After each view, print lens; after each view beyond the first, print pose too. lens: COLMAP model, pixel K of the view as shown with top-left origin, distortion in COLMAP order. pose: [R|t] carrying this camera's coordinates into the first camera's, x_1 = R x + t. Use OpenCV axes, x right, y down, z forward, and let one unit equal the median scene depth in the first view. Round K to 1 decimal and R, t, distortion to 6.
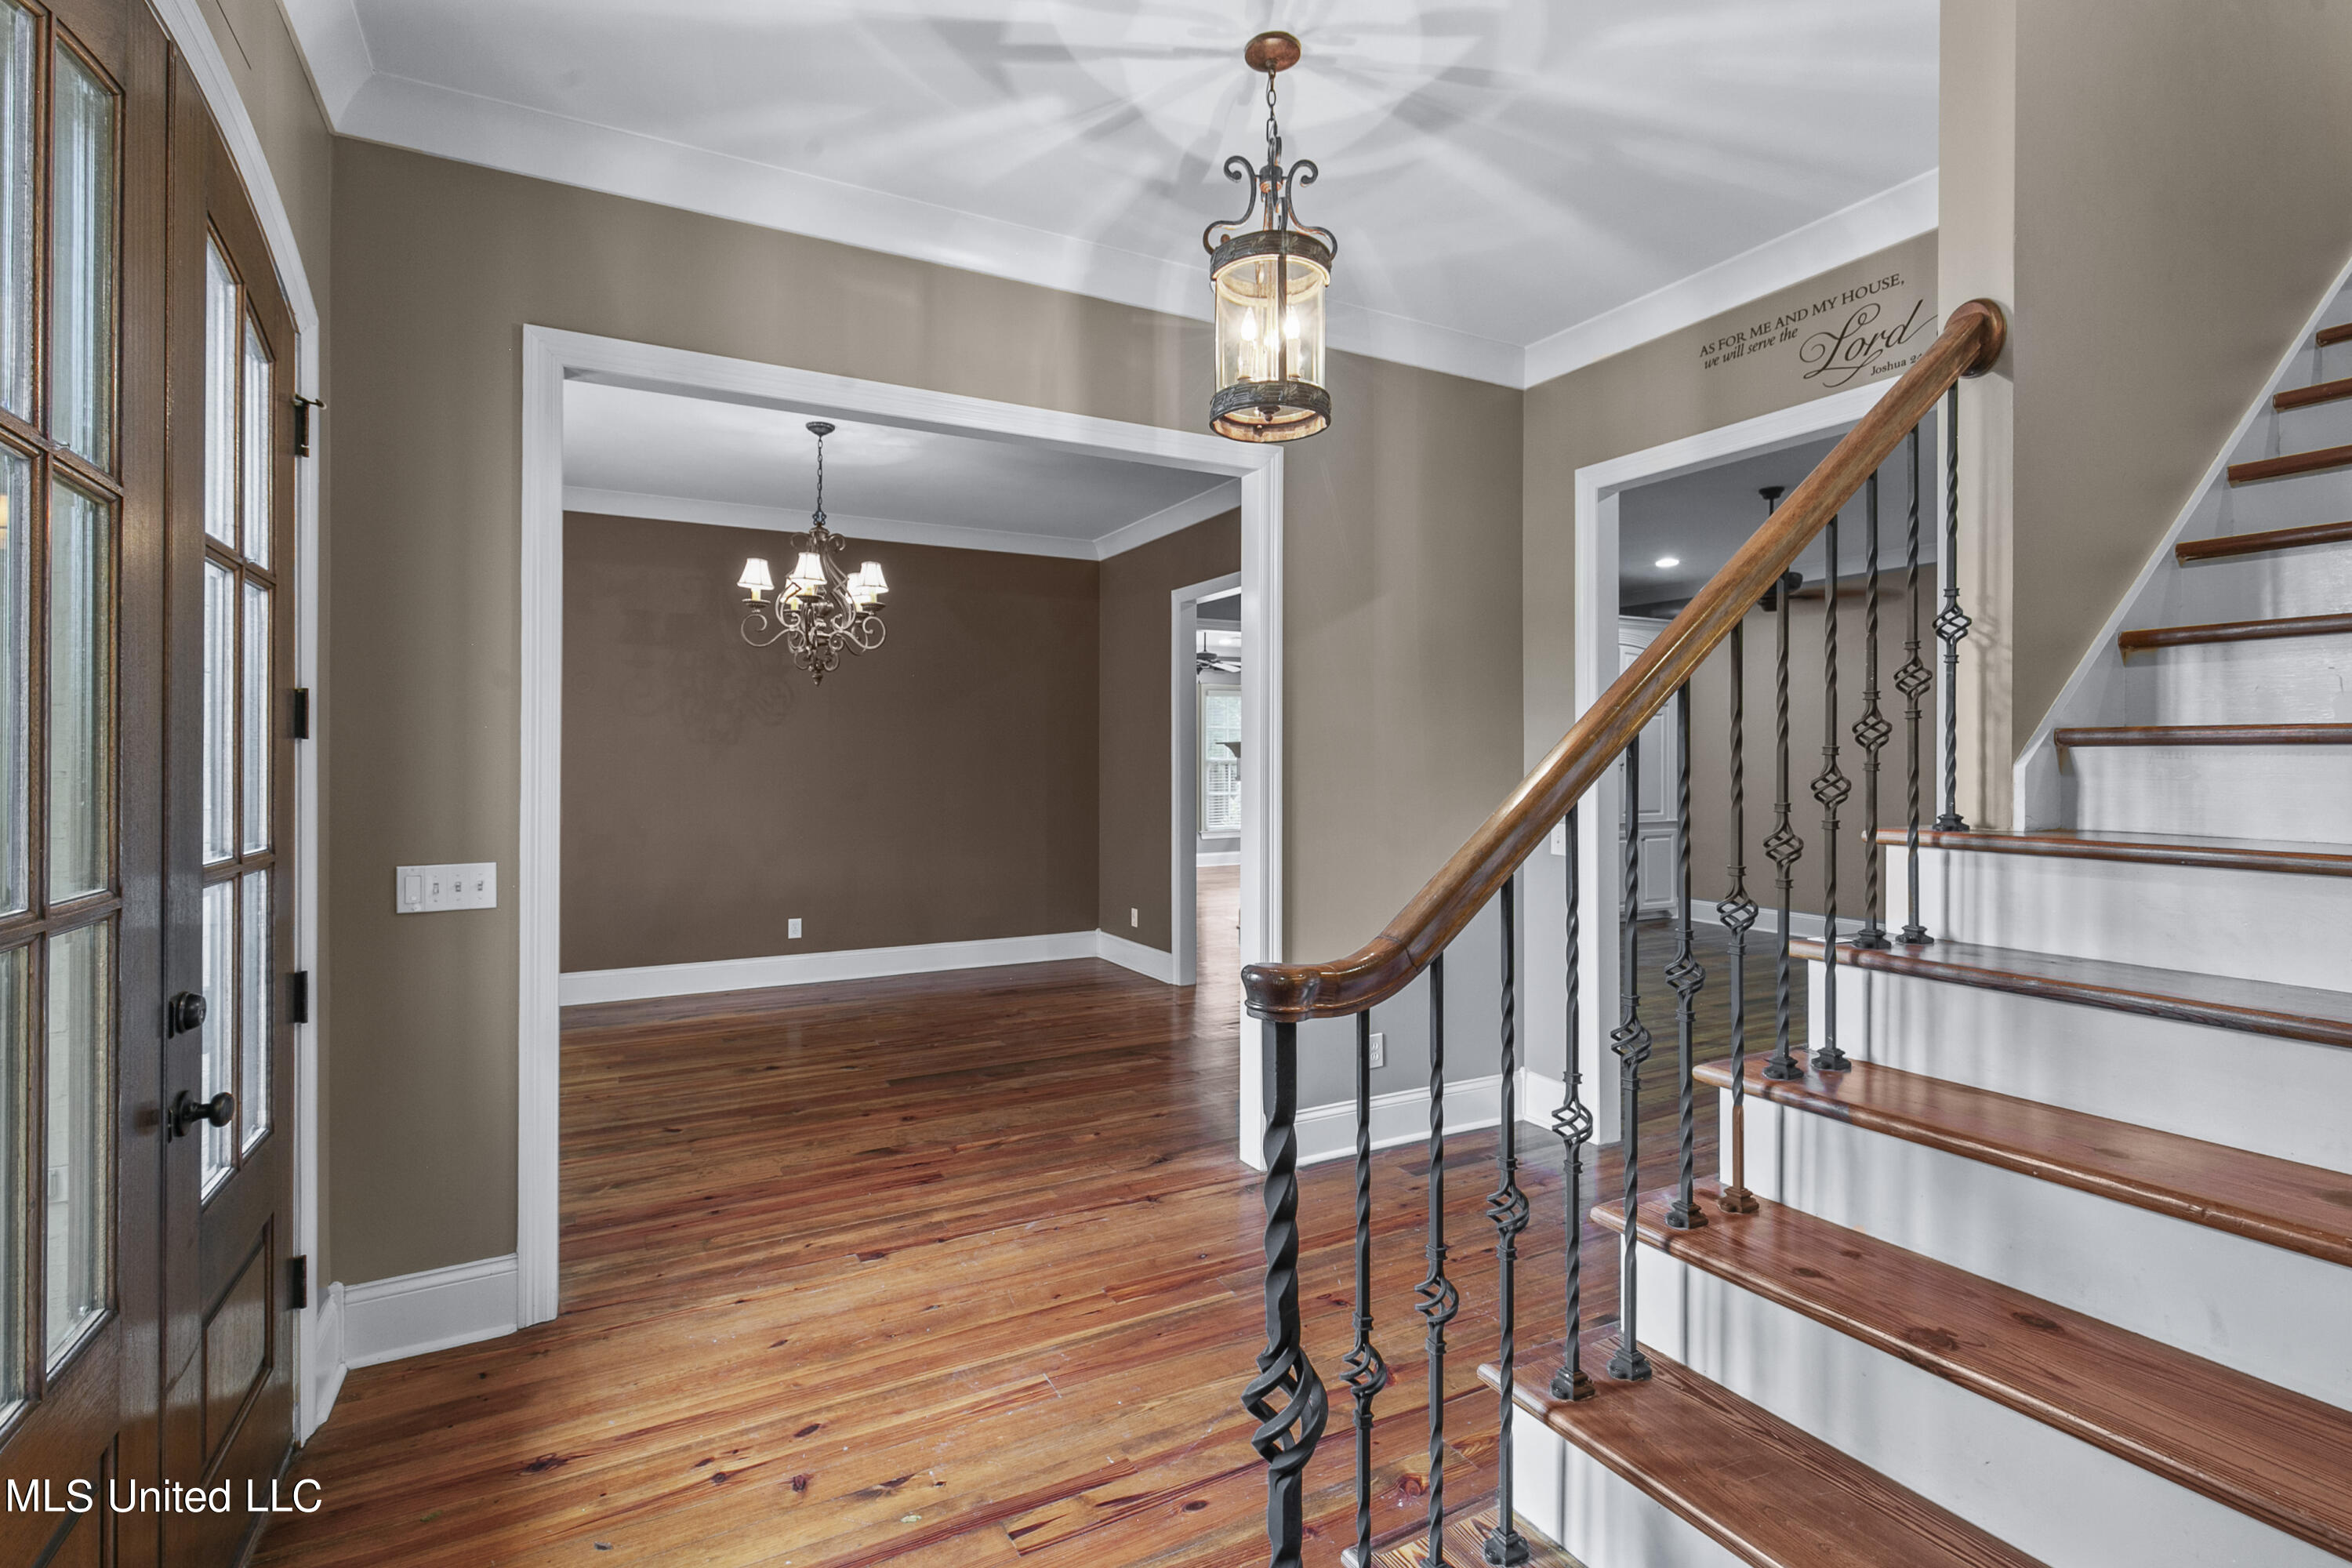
lens RADIAL K [[1071.8, 0, 1161.2], [0, 1071.8, 755.9], [0, 0, 1]] dist [0.011206, -0.001150]
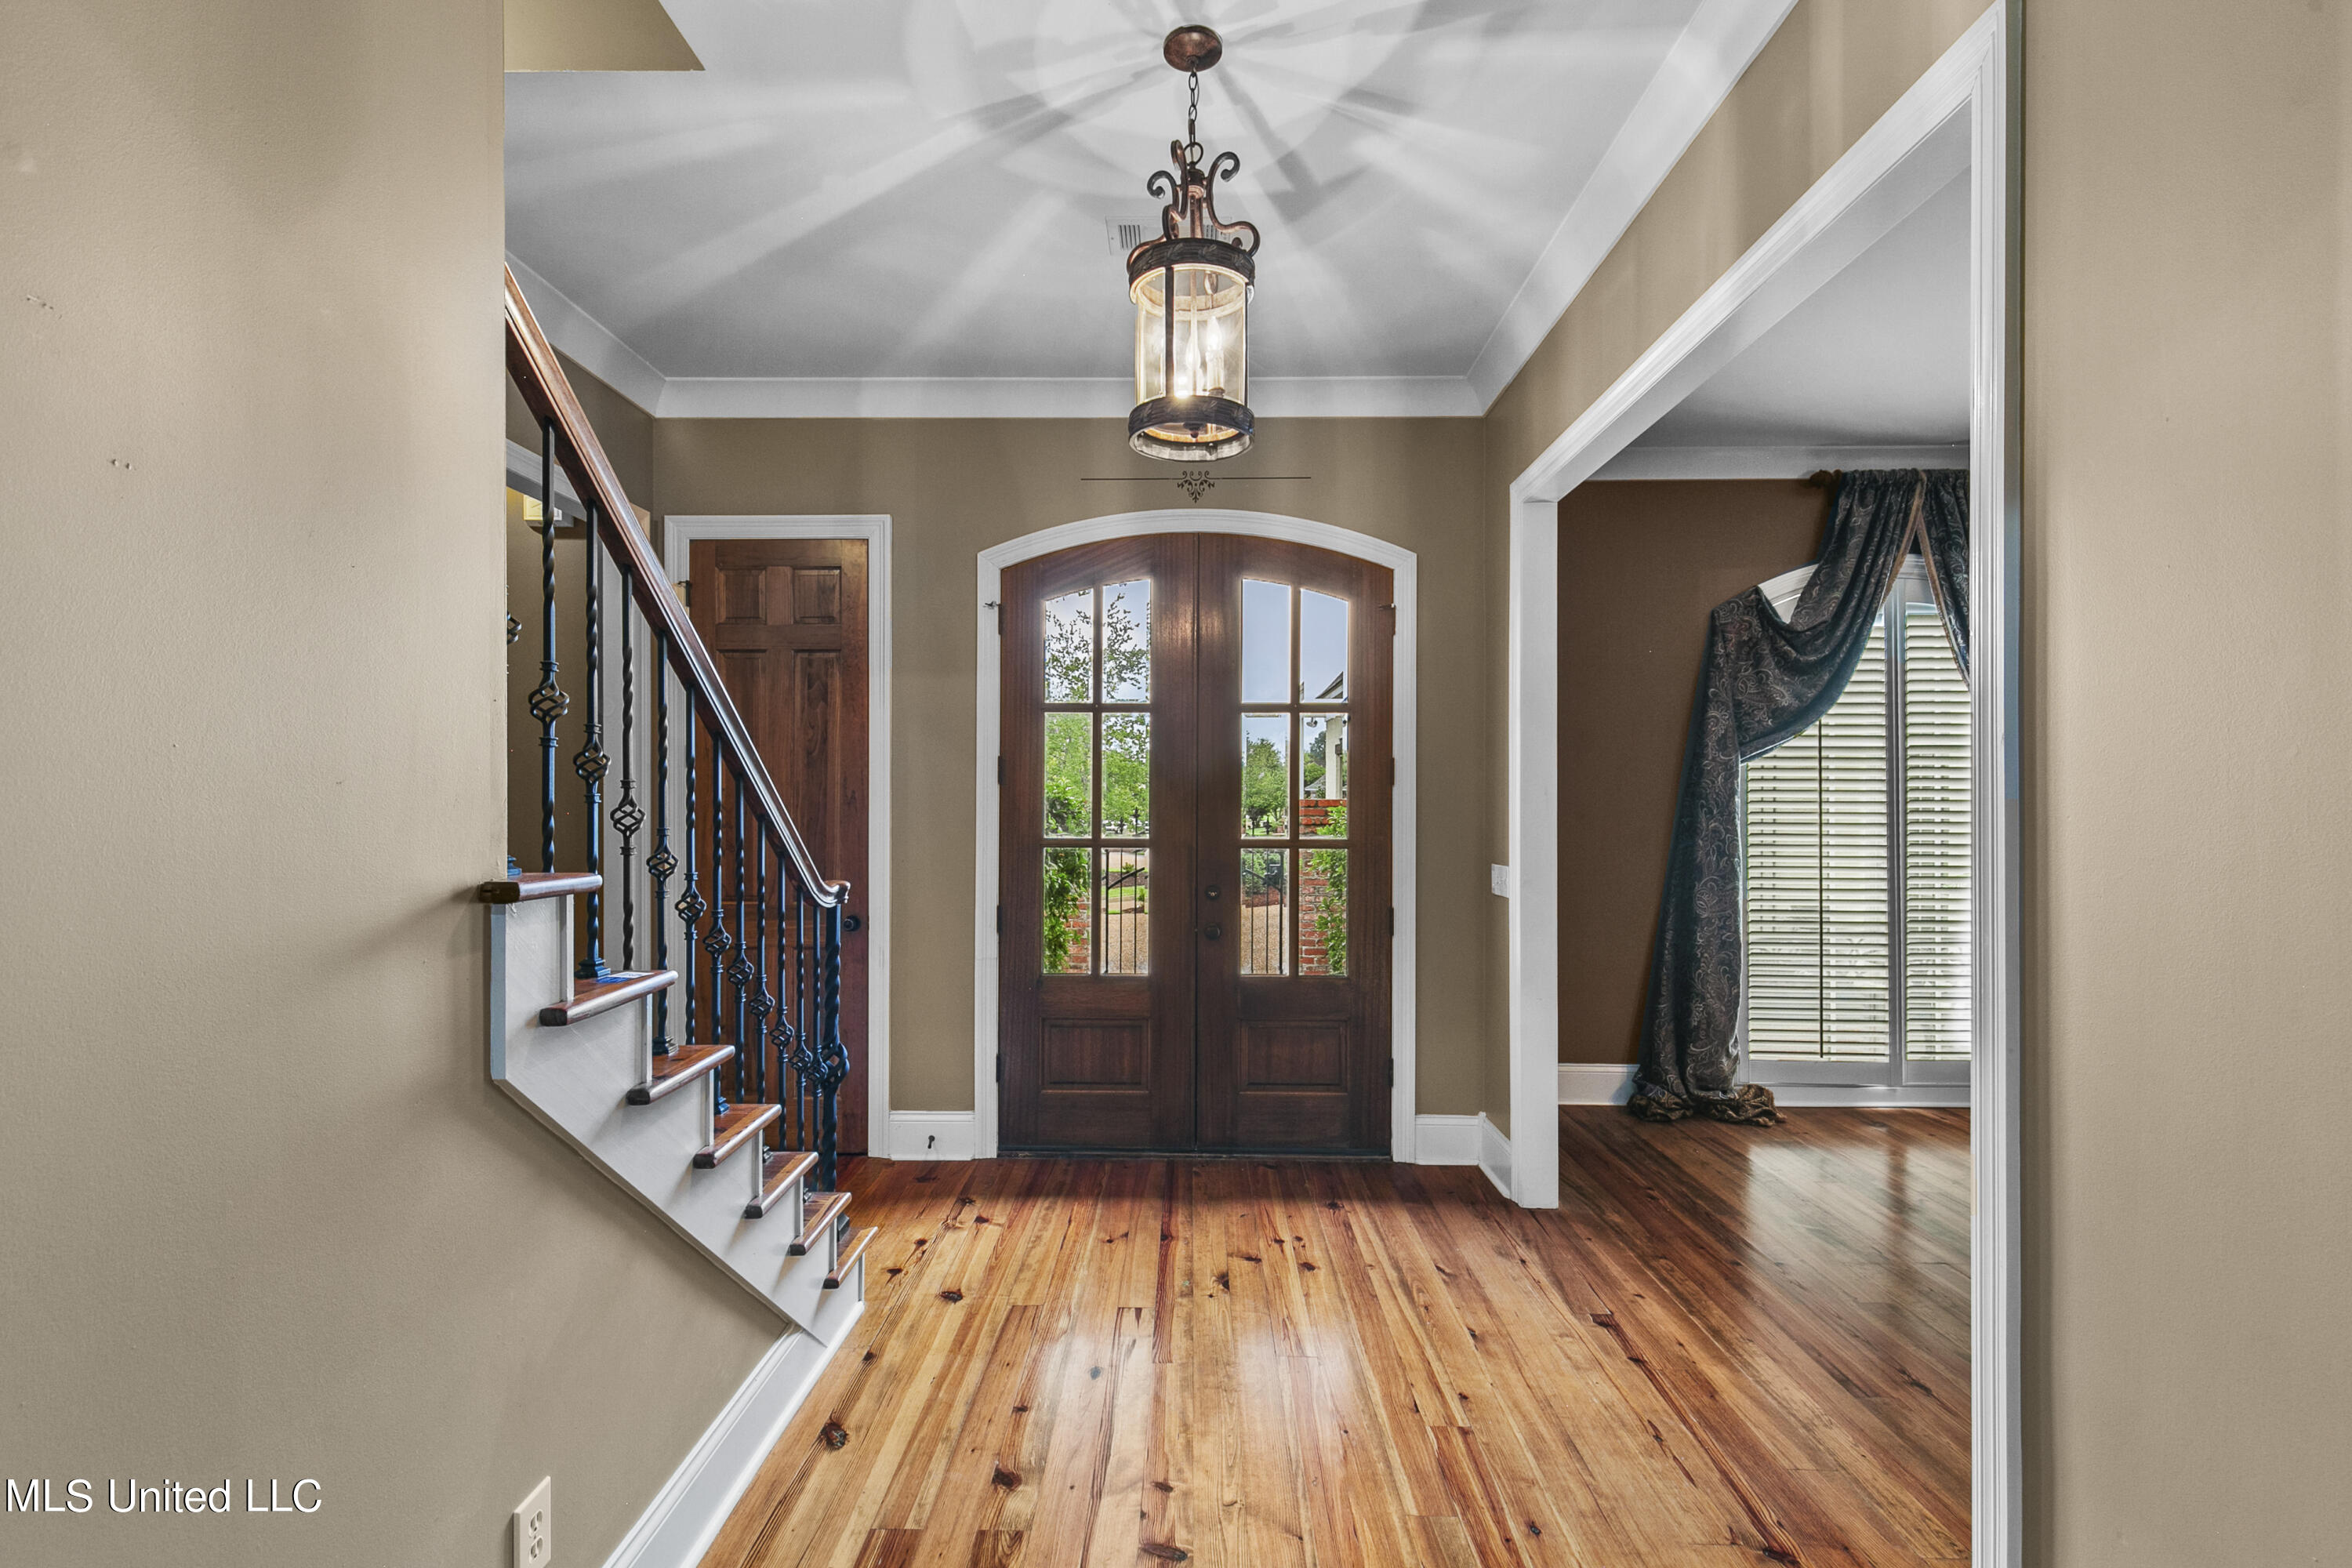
lens RADIAL K [[1071.8, 0, 1172.4], [0, 1071.8, 785.9], [0, 0, 1]] dist [0.011206, -0.001150]
pose [[-0.487433, -0.014123, -0.873046, 0.680784], [0.005920, 0.999793, -0.019479, 0.013722], [0.873140, -0.014663, -0.487249, 1.045242]]
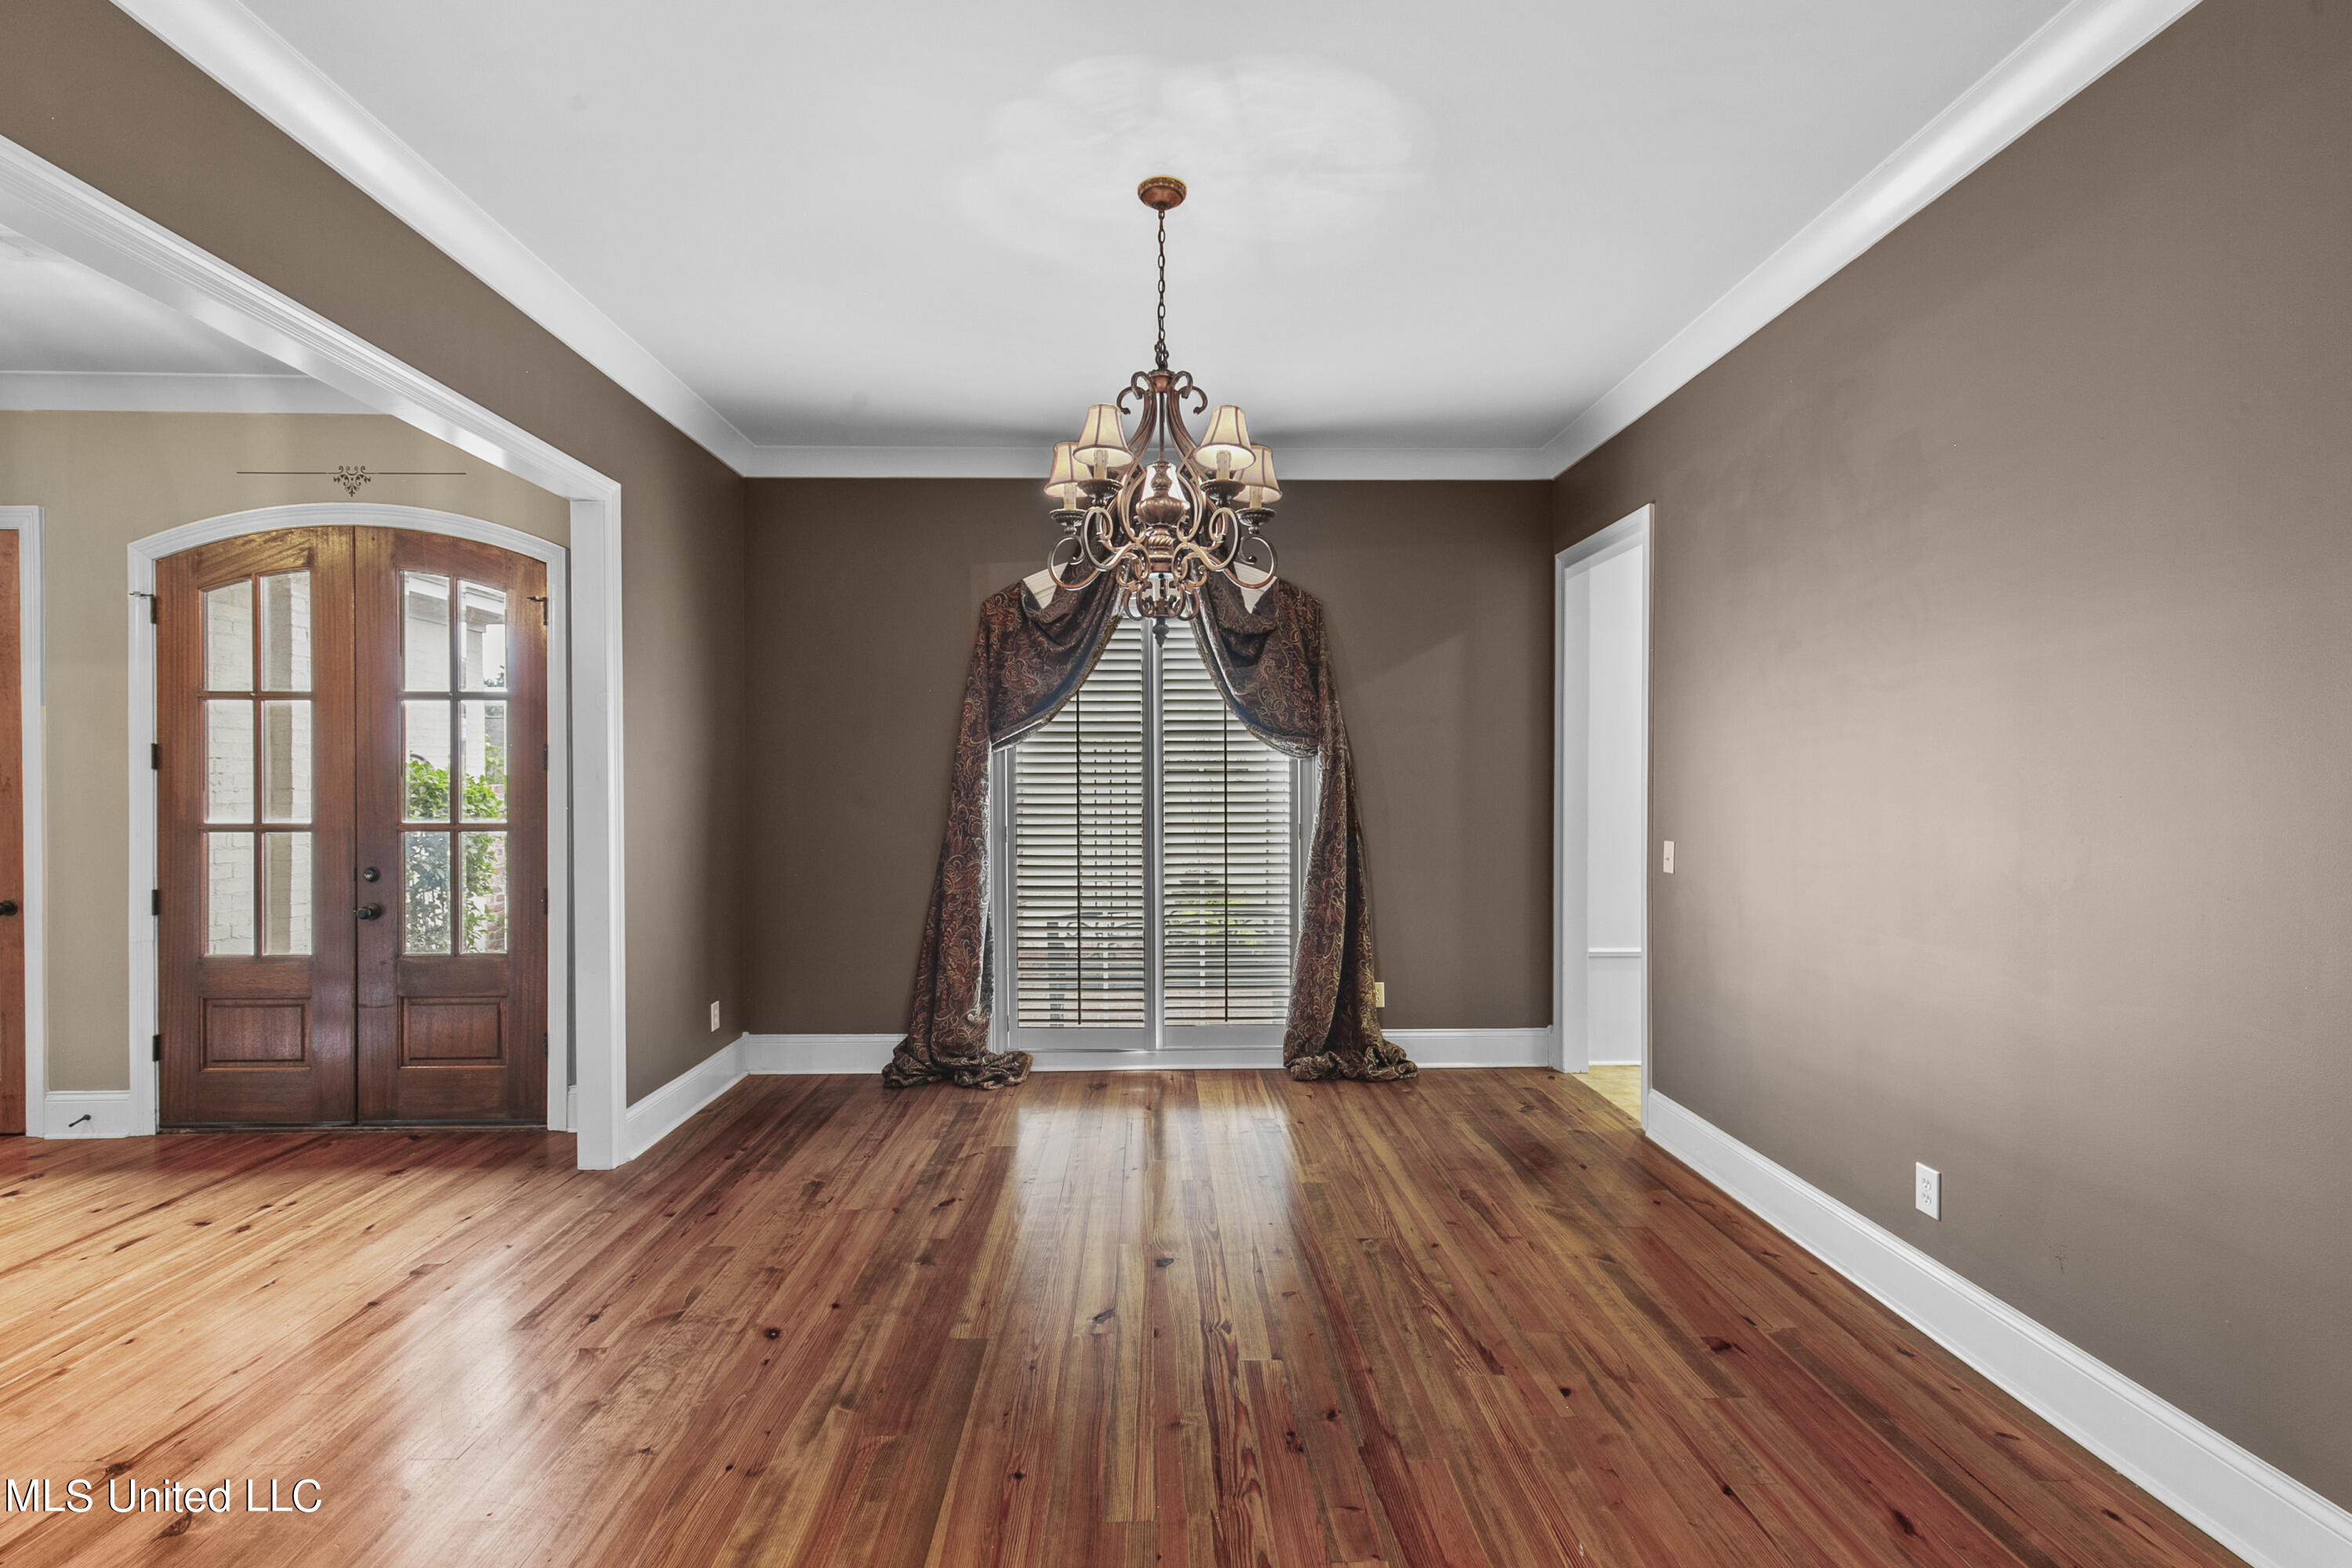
lens RADIAL K [[1071.8, 0, 1167.6], [0, 1071.8, 776.9], [0, 0, 1]] dist [0.011206, -0.001150]
pose [[-0.449591, -0.005132, -0.893220, 0.297623], [0.009957, 0.999893, -0.010757, 0.019585], [0.893179, -0.013730, -0.449492, 1.913941]]
